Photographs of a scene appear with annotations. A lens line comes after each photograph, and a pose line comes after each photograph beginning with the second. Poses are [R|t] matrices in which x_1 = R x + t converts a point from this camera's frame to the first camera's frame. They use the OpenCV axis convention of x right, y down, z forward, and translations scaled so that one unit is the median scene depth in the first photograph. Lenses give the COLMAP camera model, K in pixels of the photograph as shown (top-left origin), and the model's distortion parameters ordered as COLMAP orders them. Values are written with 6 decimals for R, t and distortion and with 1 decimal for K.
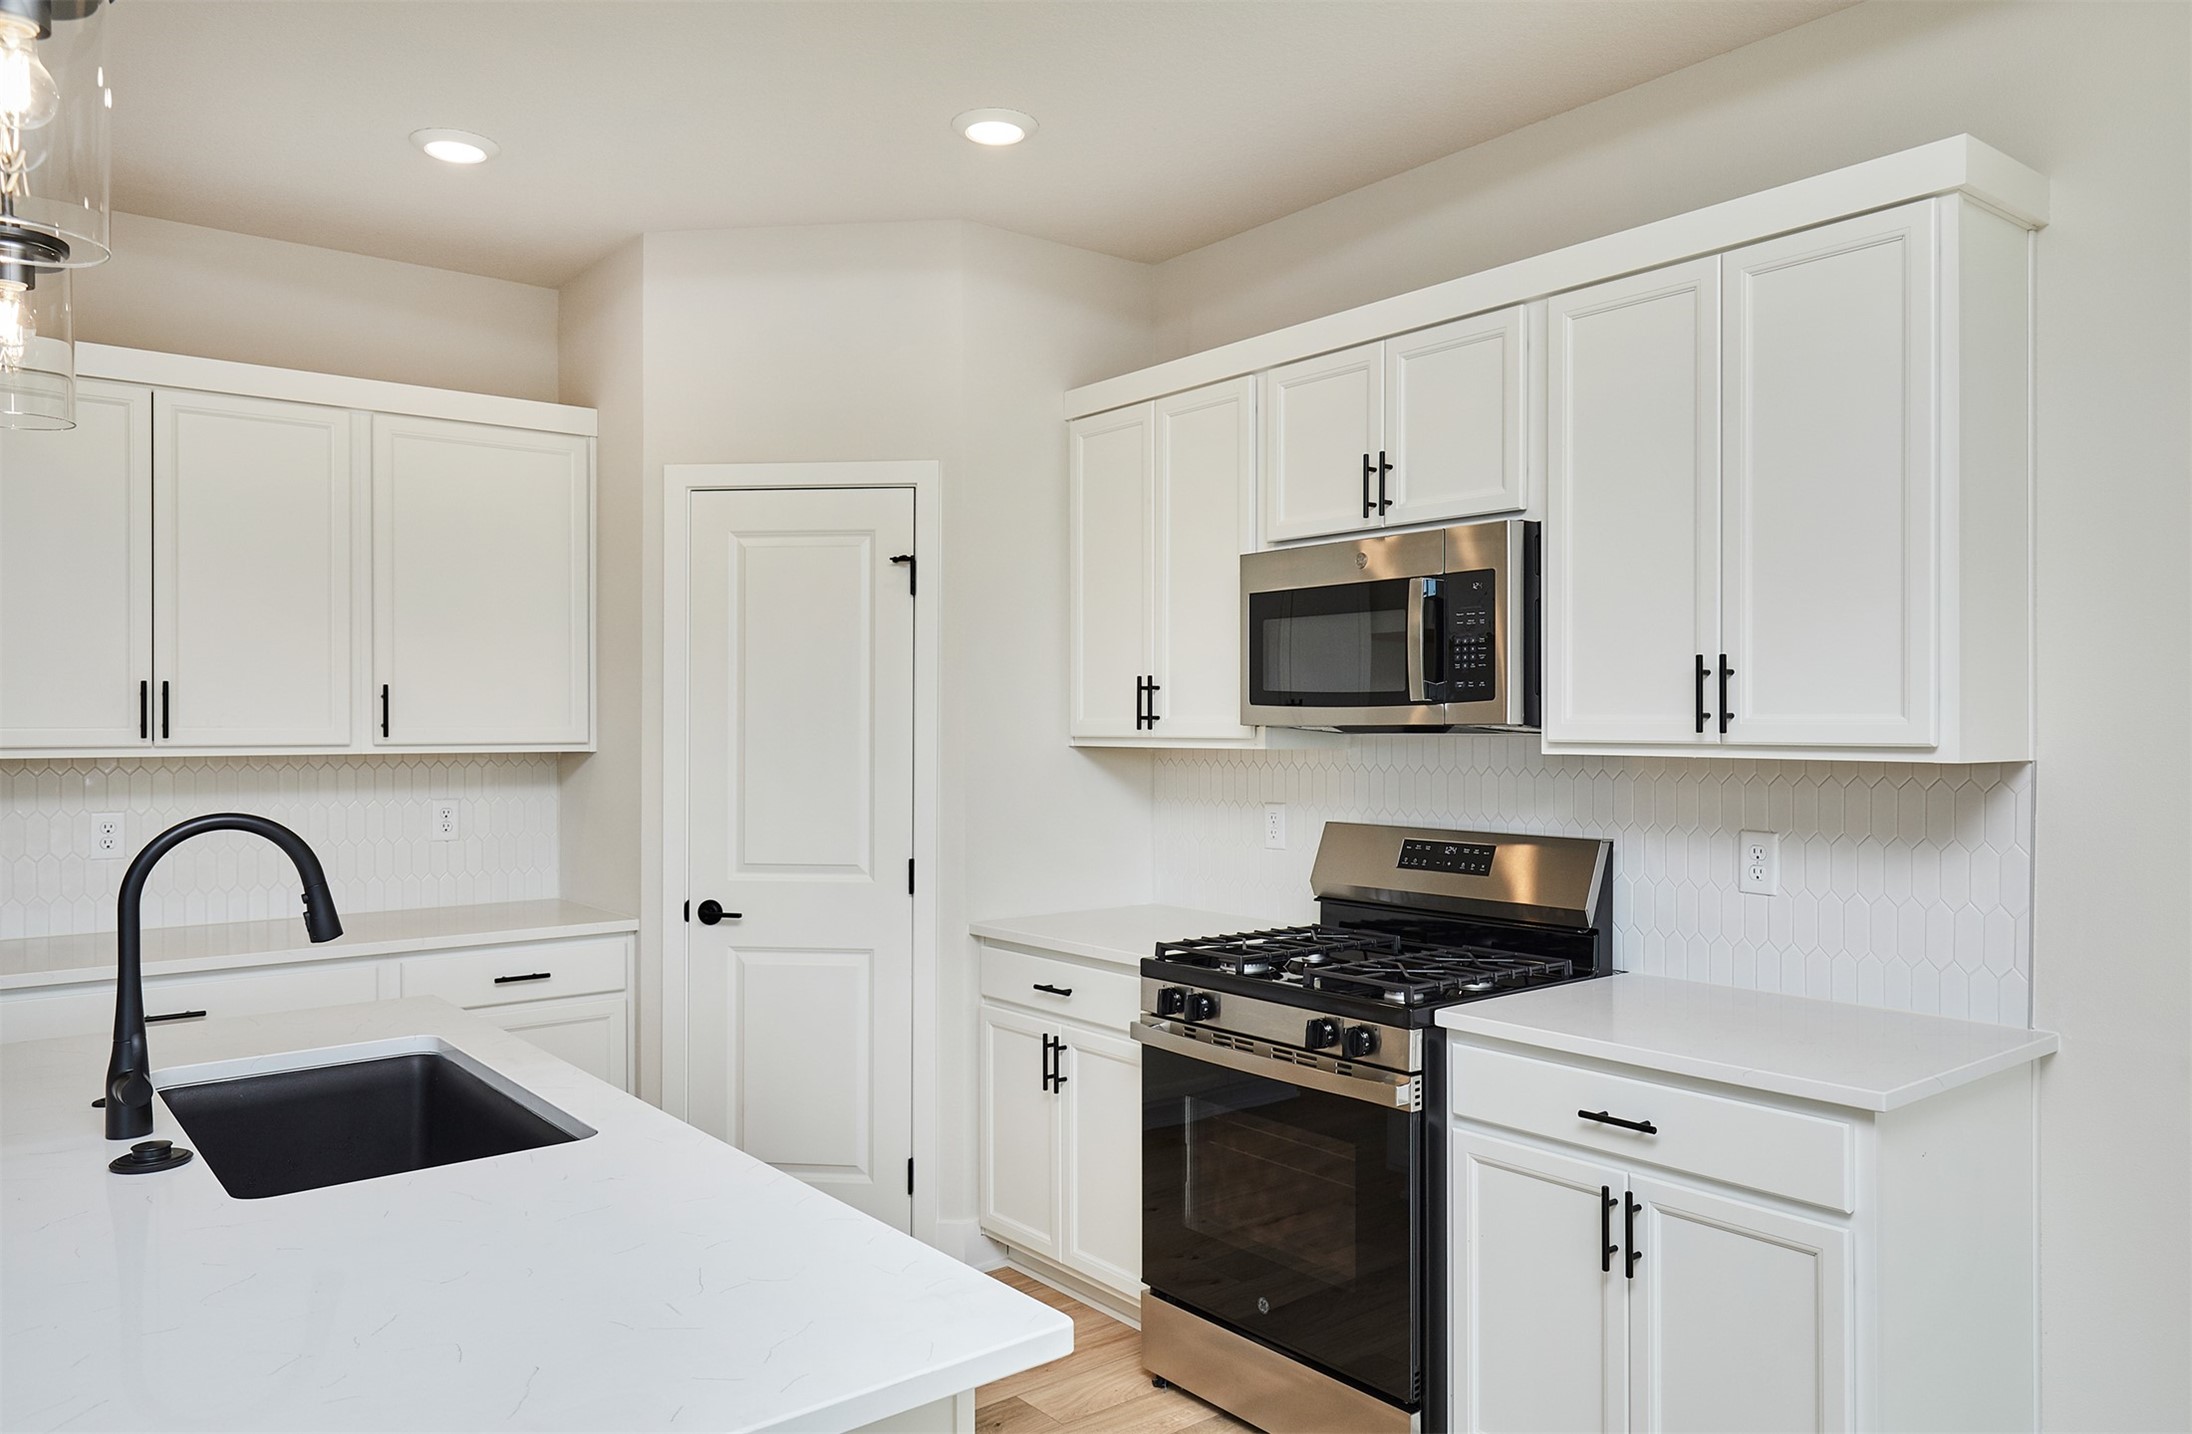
lens RADIAL K [[1497.1, 0, 1106.0], [0, 1497.1, 718.7], [0, 0, 1]] dist [0.005746, 0.001638]
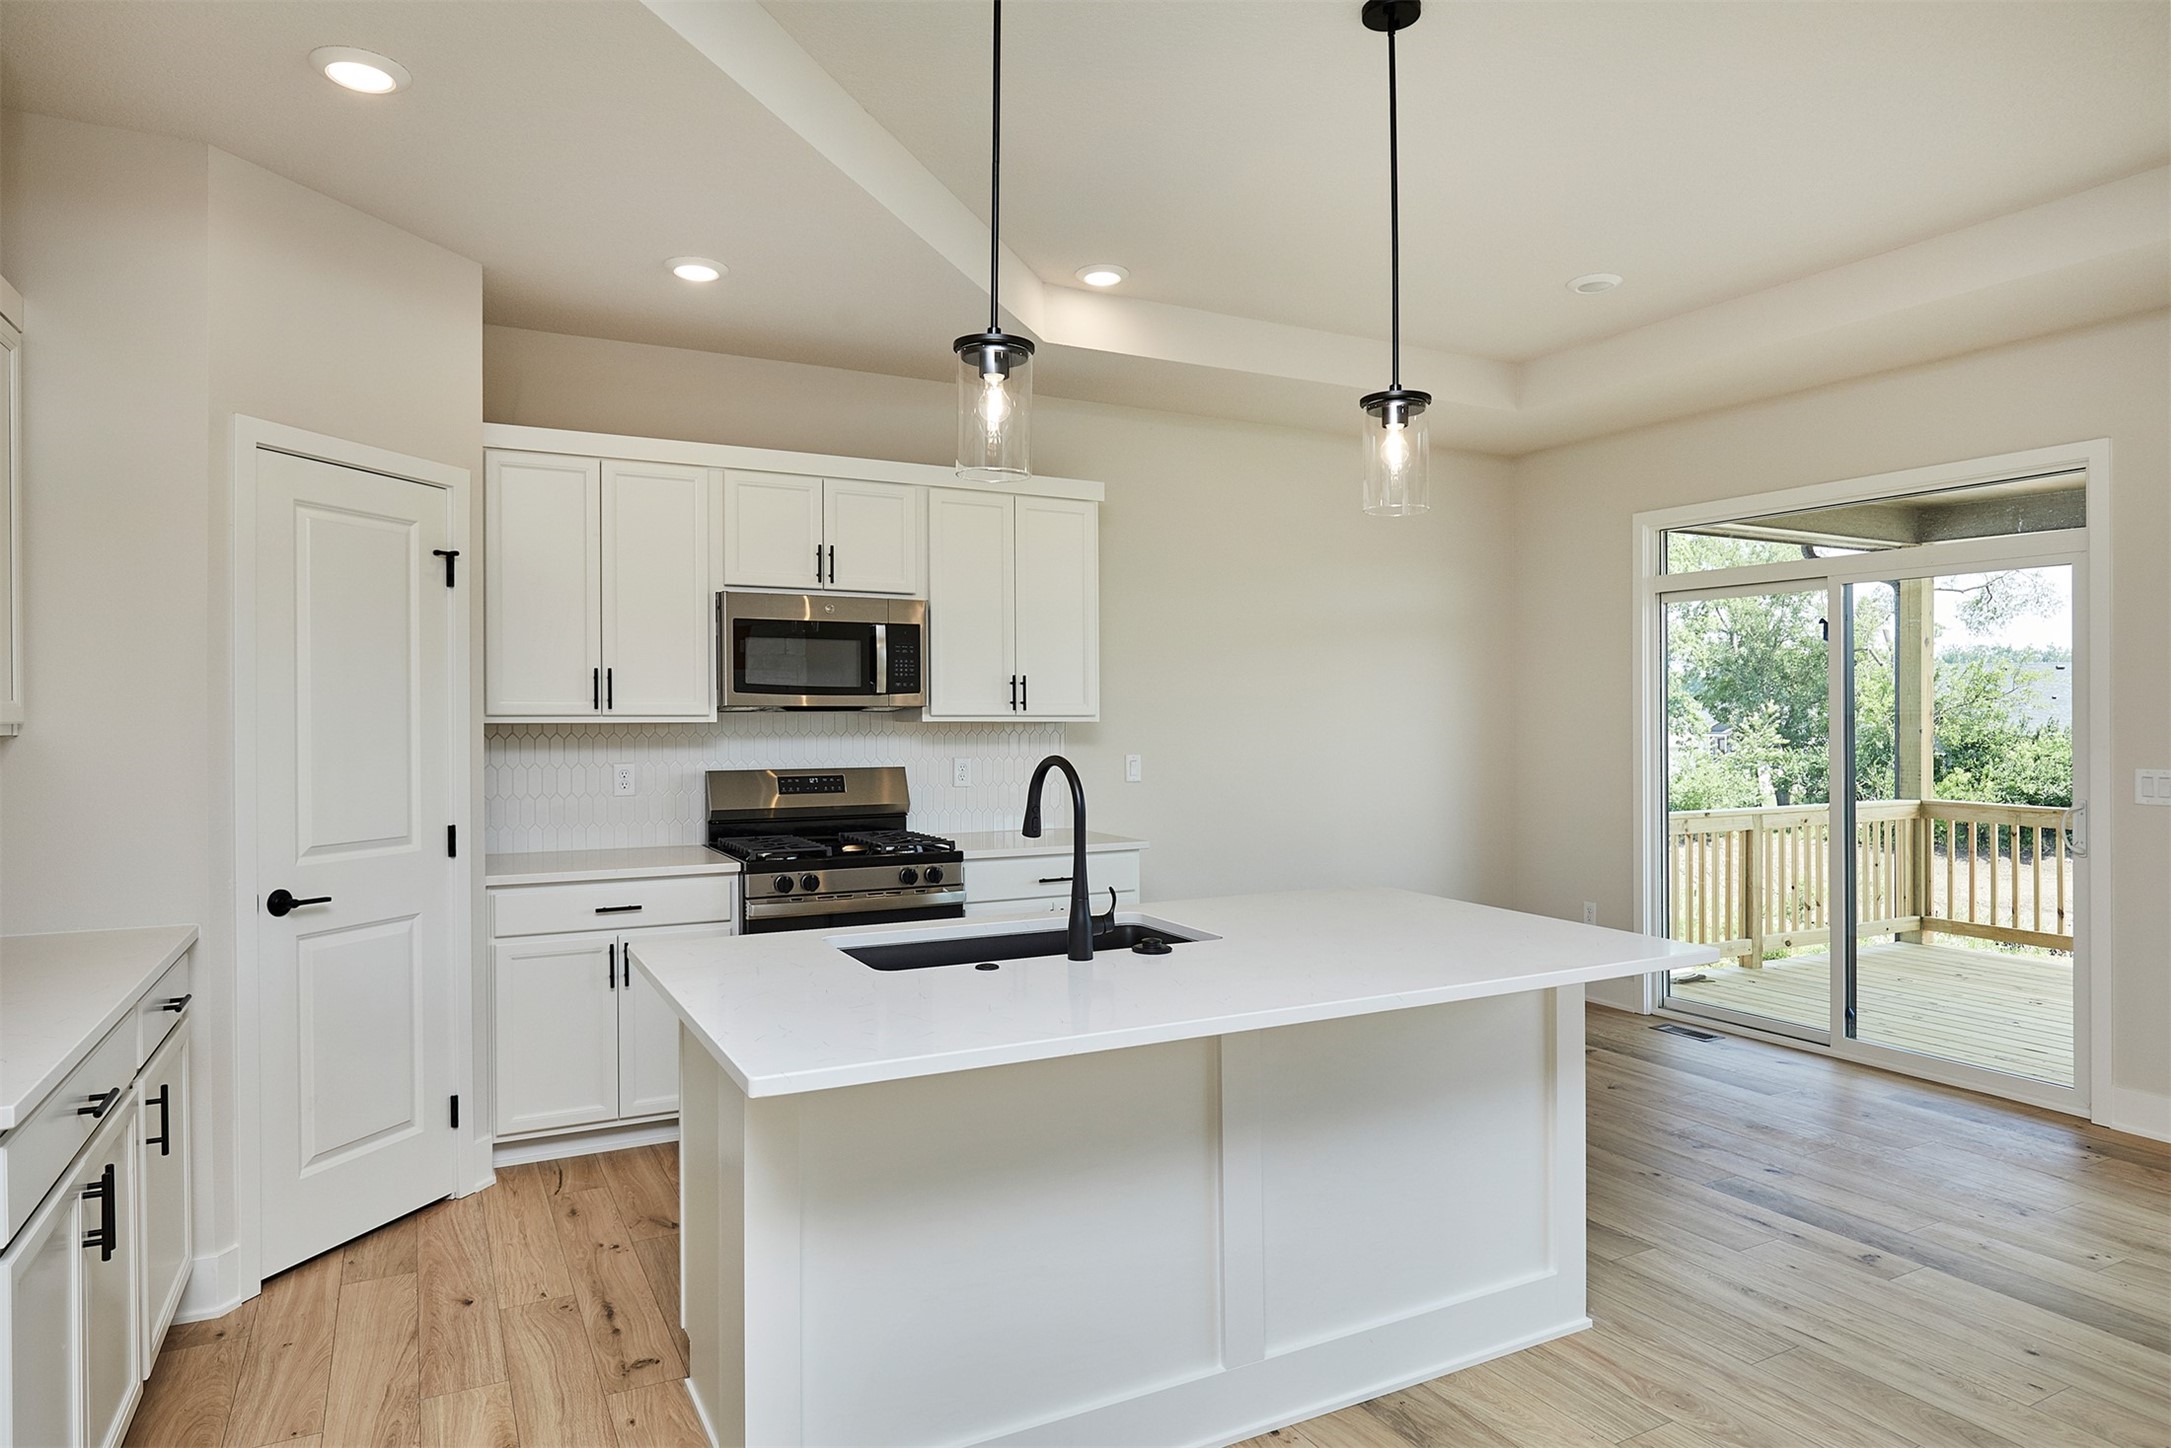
lens RADIAL K [[1281.0, 0, 1077.3], [0, 1281.0, 705.8], [0, 0, 1]] dist [-0.015247, 0.001301]
pose [[0.191802, 0.007224, 0.981407, -1.202432], [-0.004012, 0.999970, -0.006577, 0.012301], [-0.981425, -0.002675, 0.191825, 0.450953]]
